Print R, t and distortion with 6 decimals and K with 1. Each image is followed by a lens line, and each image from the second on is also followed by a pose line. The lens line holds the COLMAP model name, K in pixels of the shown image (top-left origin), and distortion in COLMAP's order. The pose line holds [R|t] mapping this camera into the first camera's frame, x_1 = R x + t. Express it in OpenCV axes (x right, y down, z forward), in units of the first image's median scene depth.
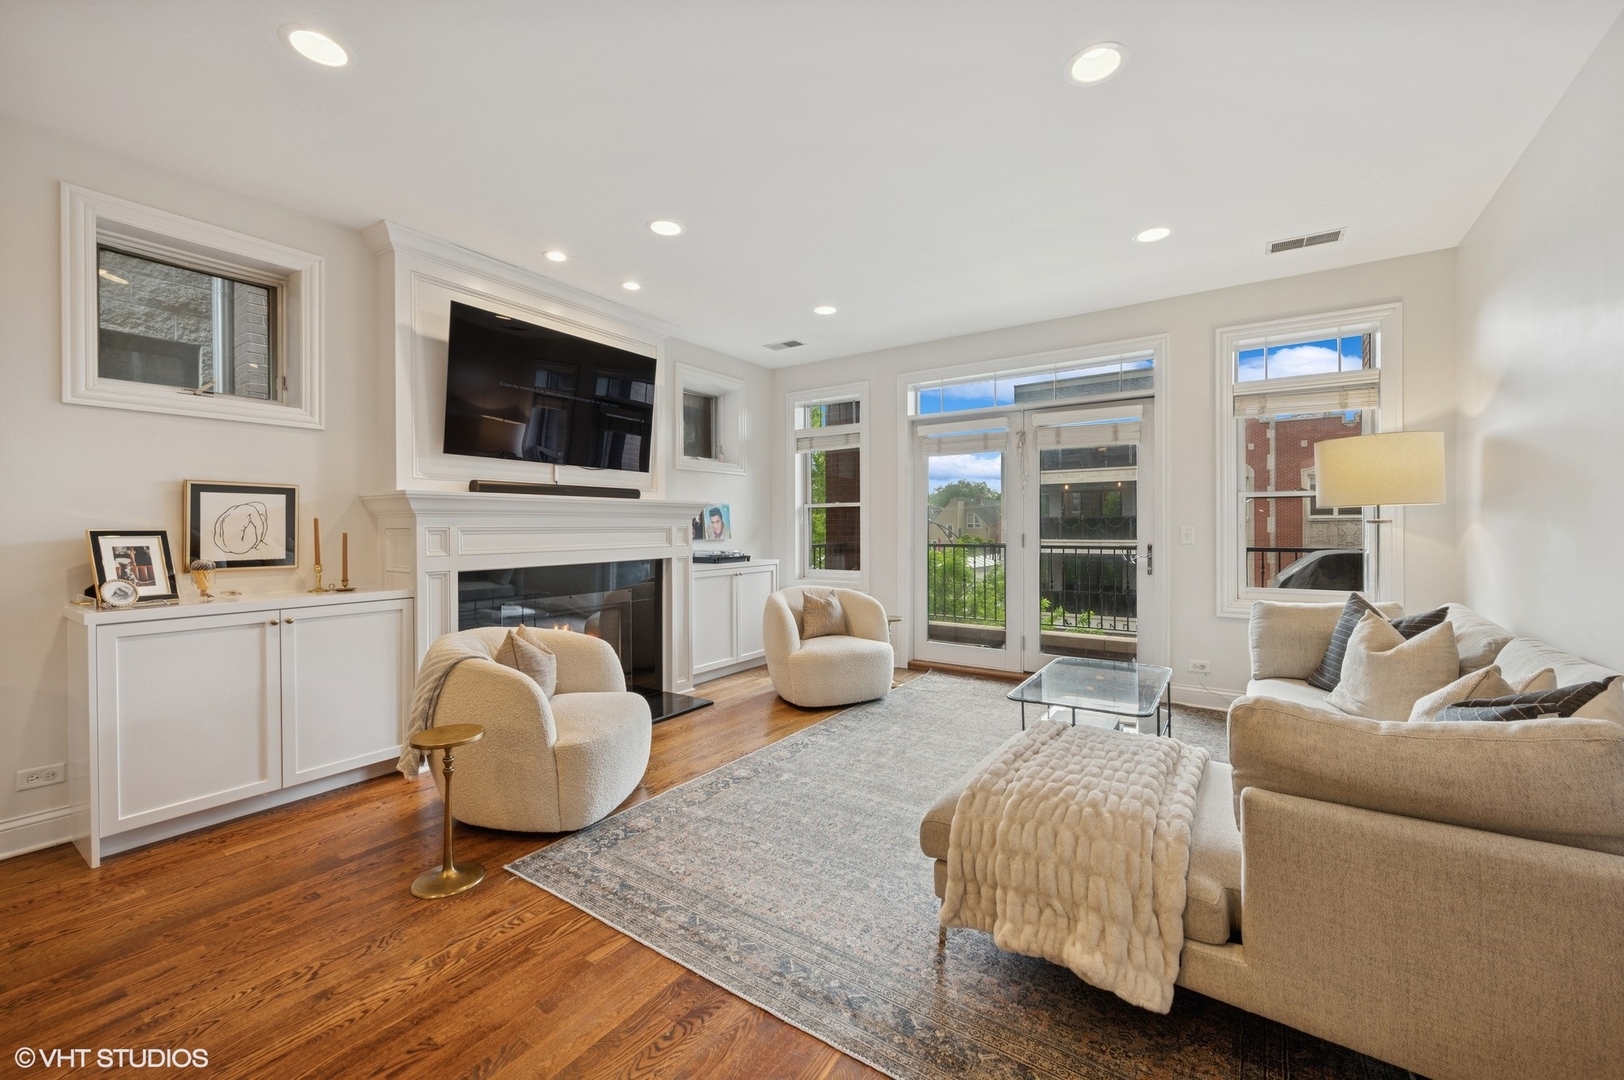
lens RADIAL K [[644.5, 0, 816.3], [0, 644.5, 531.6], [0, 0, 1]] dist [-0.000470, -0.000070]
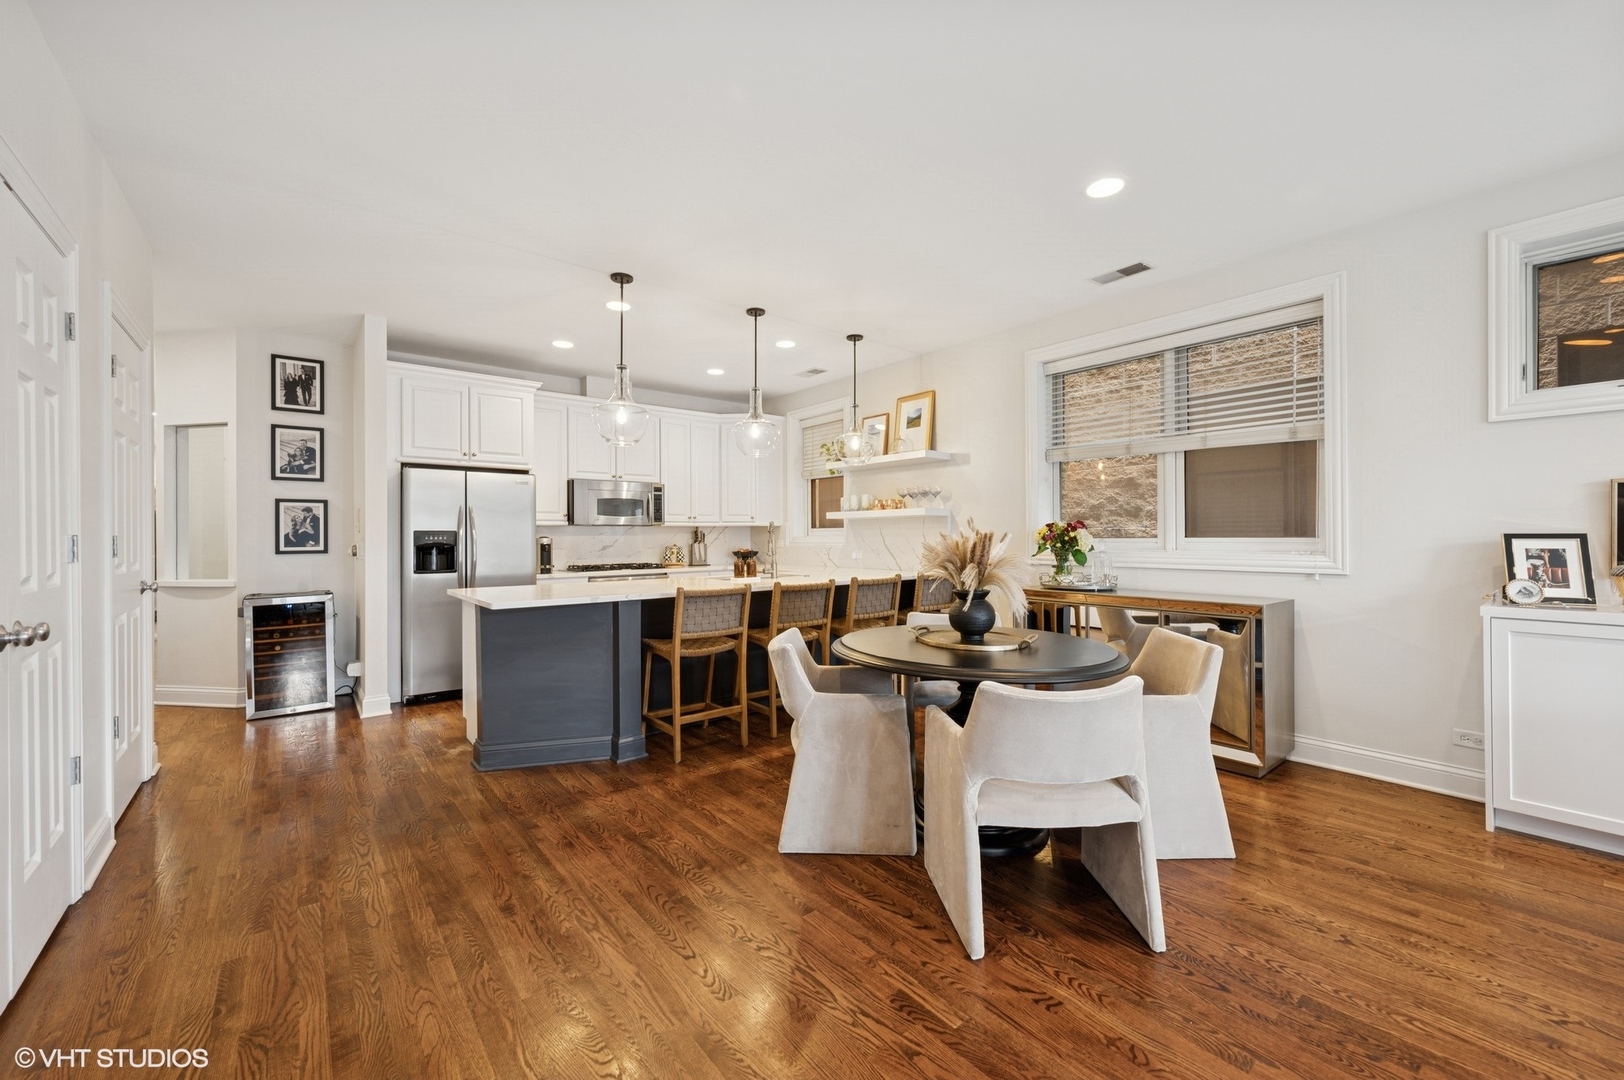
lens RADIAL K [[644.5, 0, 819.1], [0, 644.5, 532.6], [0, 0, 1]] dist [-0.000470, -0.000070]
pose [[-0.283901, 0.001169, -0.958853, 0.245462], [0.000978, 0.999999, 0.000930, -0.004626], [0.958853, -0.000673, -0.283901, 0.155862]]
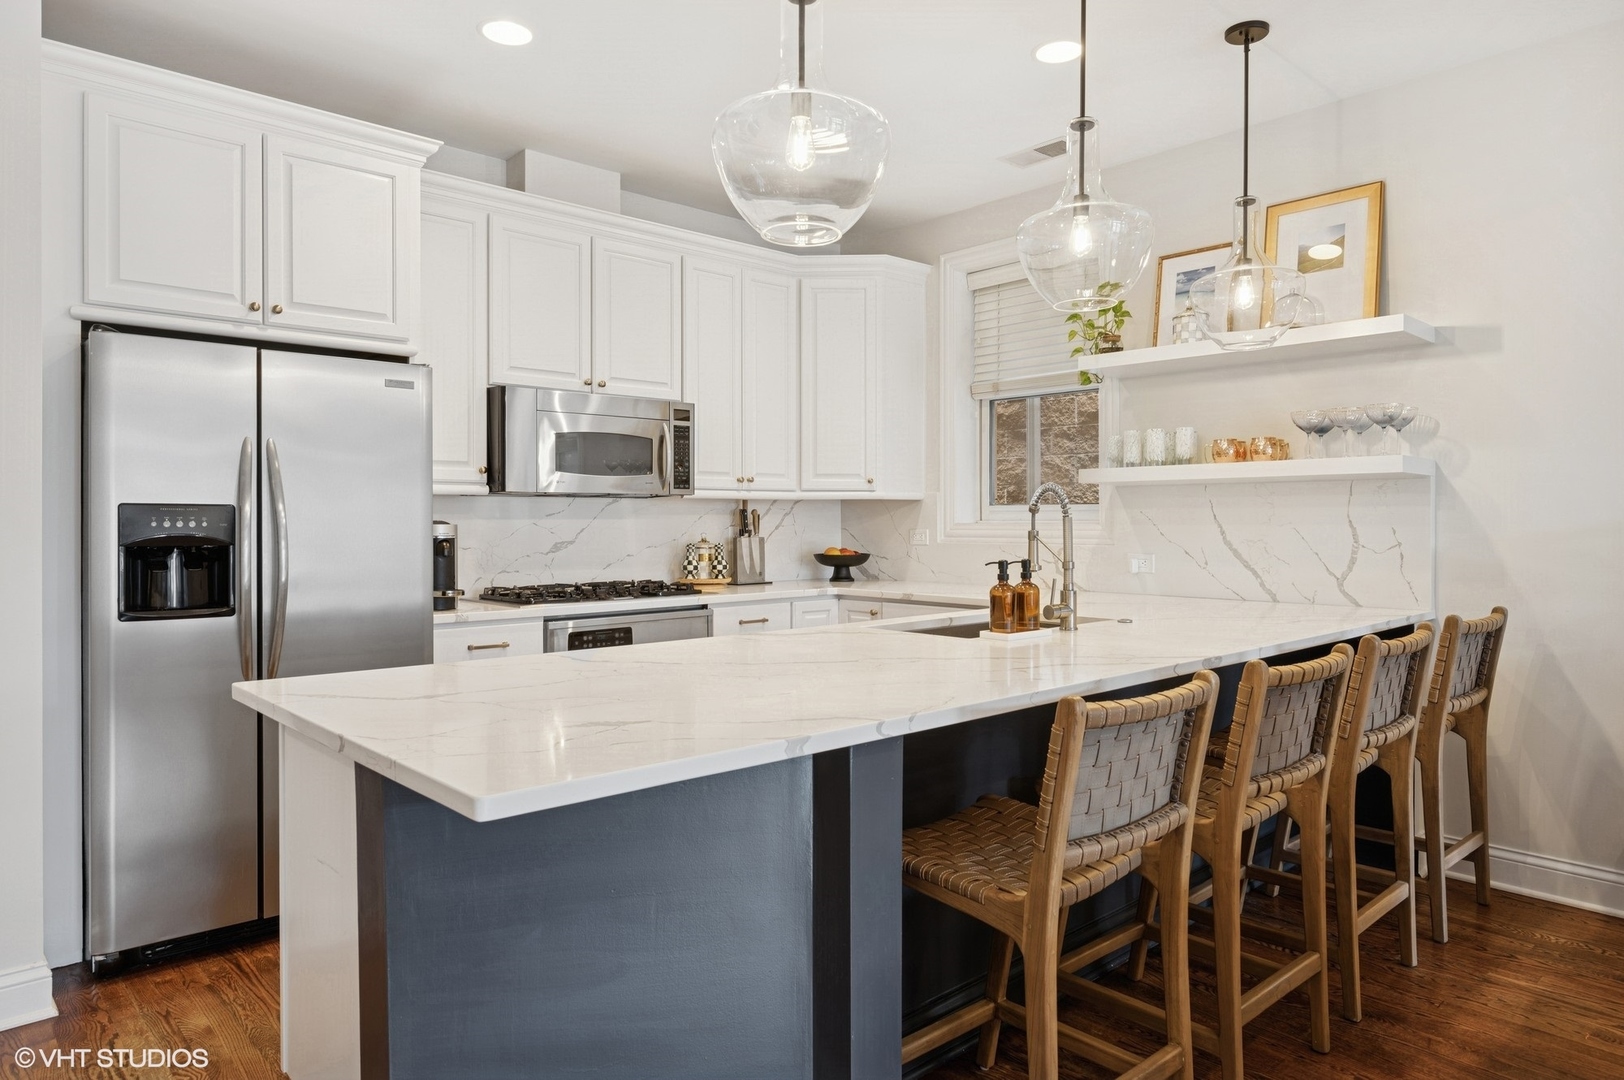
lens RADIAL K [[1014.7, 0, 816.3], [0, 1014.7, 519.5], [0, 0, 1]] dist [0.000924, -0.005406]
pose [[-0.230185, 0.004973, -0.973134, -0.272669], [-0.003480, 0.999976, 0.005934, -0.002061], [0.973141, 0.004752, -0.230162, -0.458059]]
